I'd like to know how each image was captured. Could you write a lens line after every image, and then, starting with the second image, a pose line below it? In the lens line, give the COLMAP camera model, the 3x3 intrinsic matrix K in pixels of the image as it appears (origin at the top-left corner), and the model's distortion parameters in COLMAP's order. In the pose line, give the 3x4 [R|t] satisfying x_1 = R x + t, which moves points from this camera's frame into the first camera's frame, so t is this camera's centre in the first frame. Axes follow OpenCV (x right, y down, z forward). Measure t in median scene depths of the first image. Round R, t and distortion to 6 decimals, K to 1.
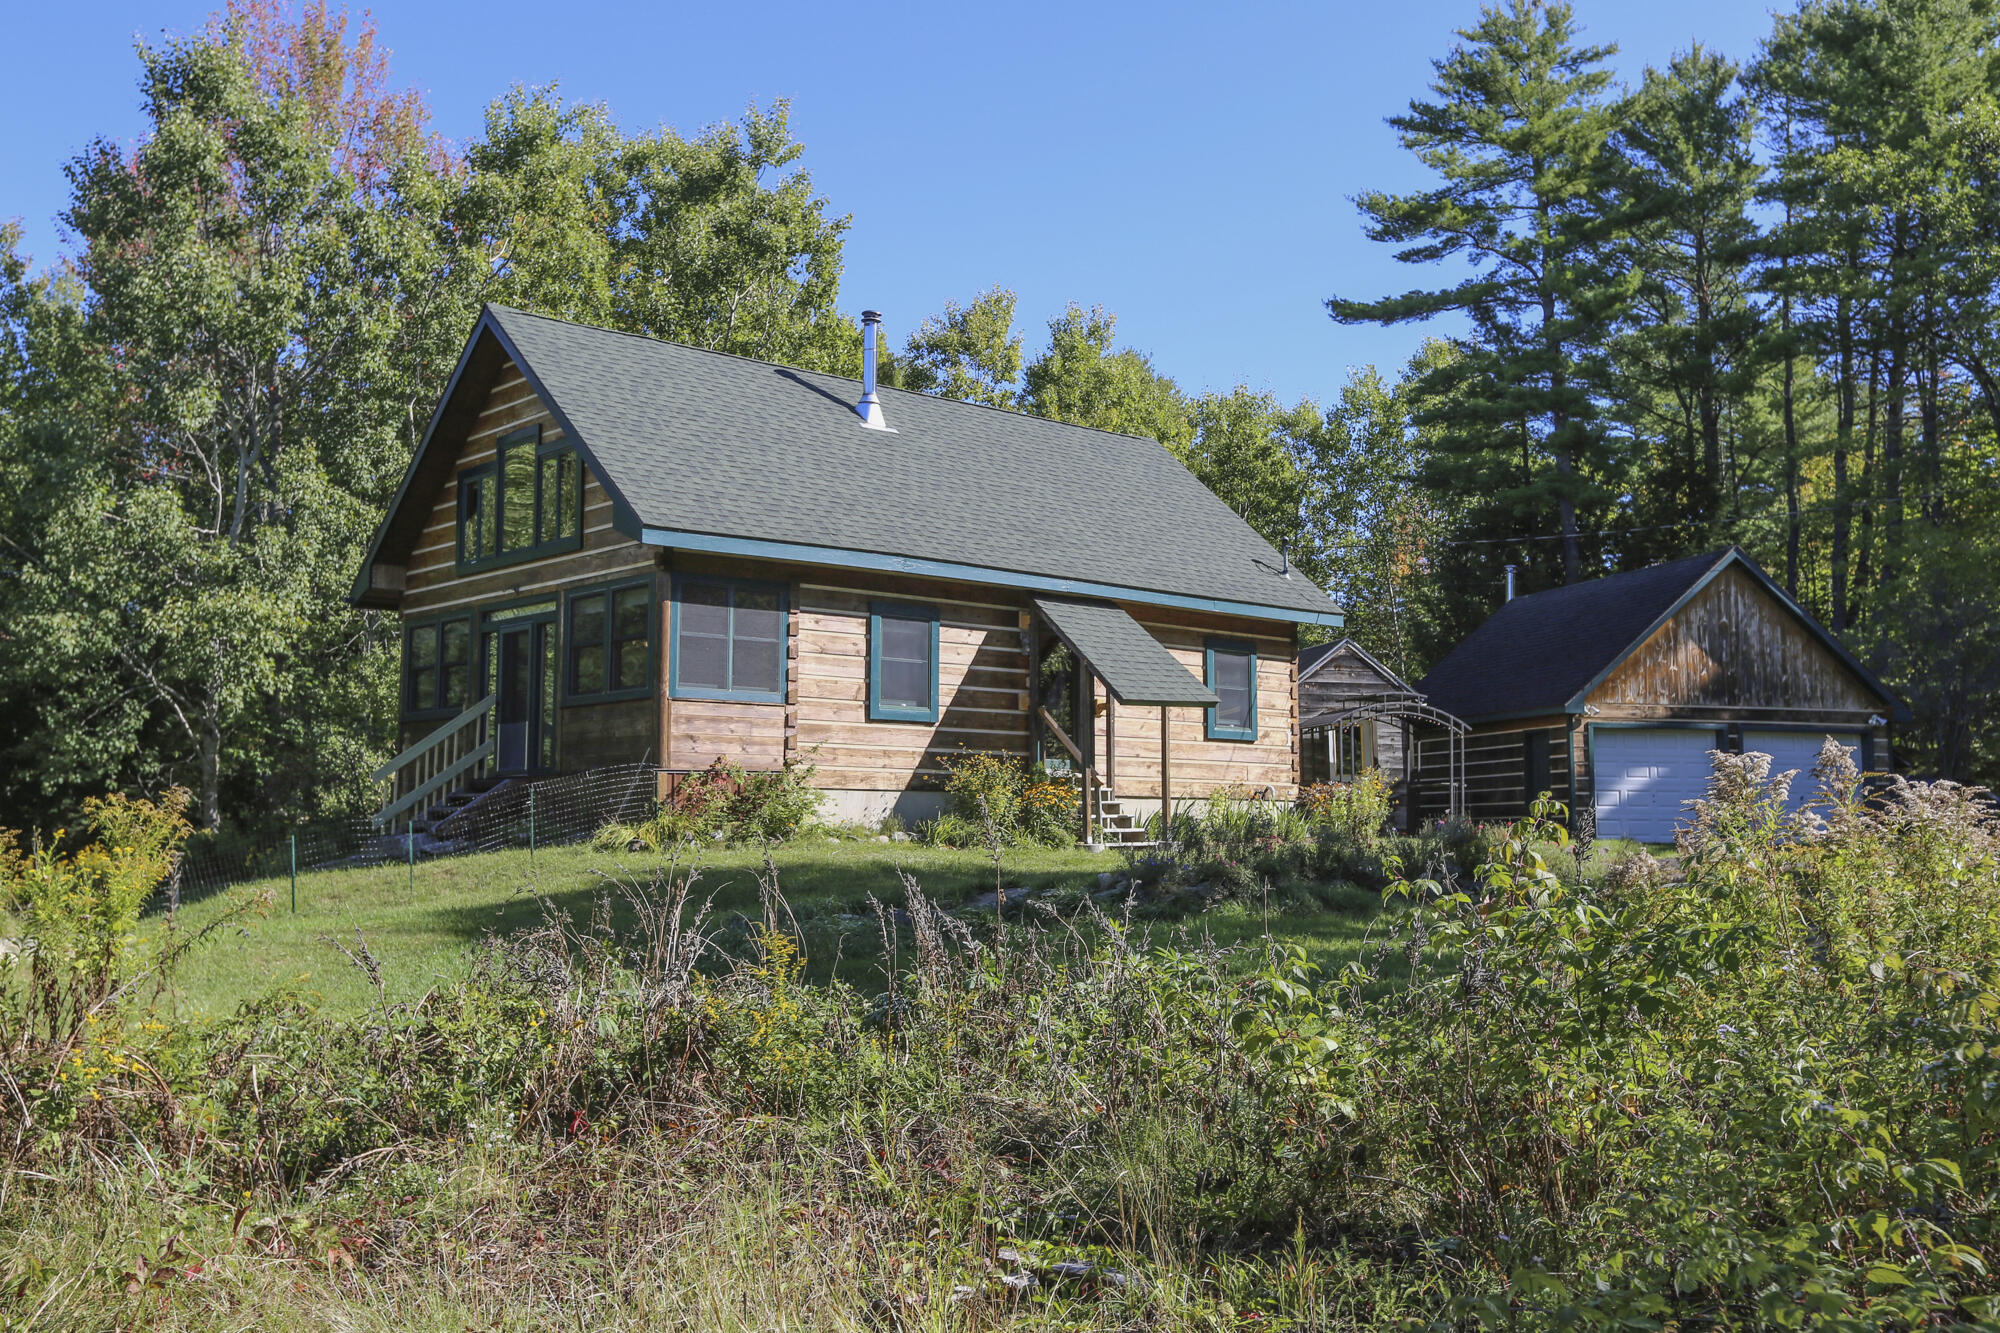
lens RADIAL K [[1984.5, 0, 1000.0], [0, 1984.5, 663.0], [0, 0, 1]] dist [0.026549, 0.000000]
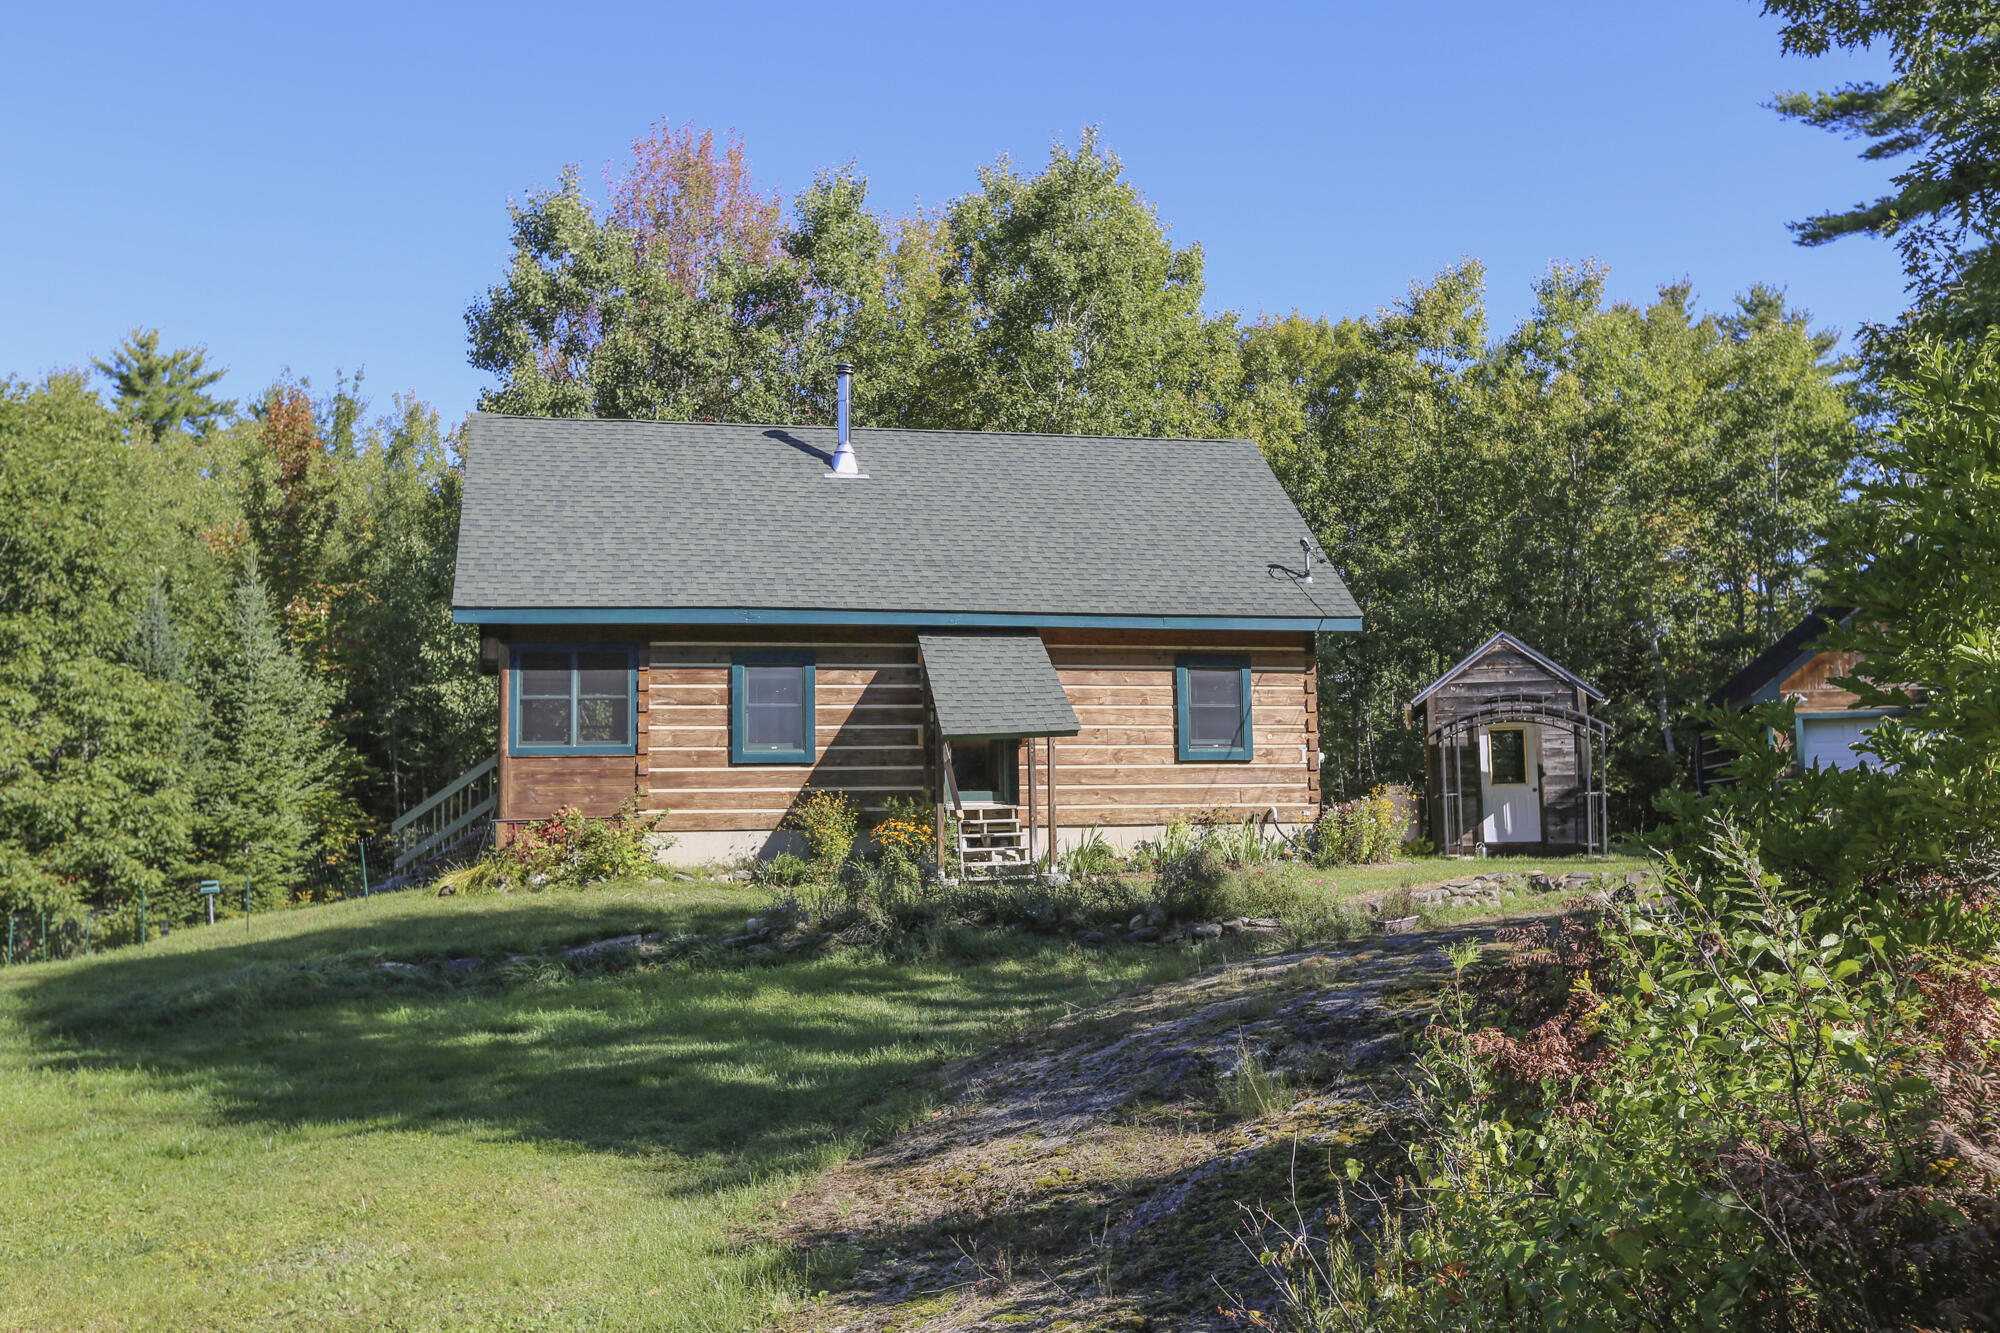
lens RADIAL K [[1927.2, 0, 999.9], [0, 1927.2, 669.0], [0, 0, 1]] dist [0.010759, 0.000000]
pose [[0.866740, -0.056372, -0.495563, 0.499637], [0.063009, 0.998007, -0.003323, -0.008575], [0.494763, -0.028345, 0.868565, 0.160664]]
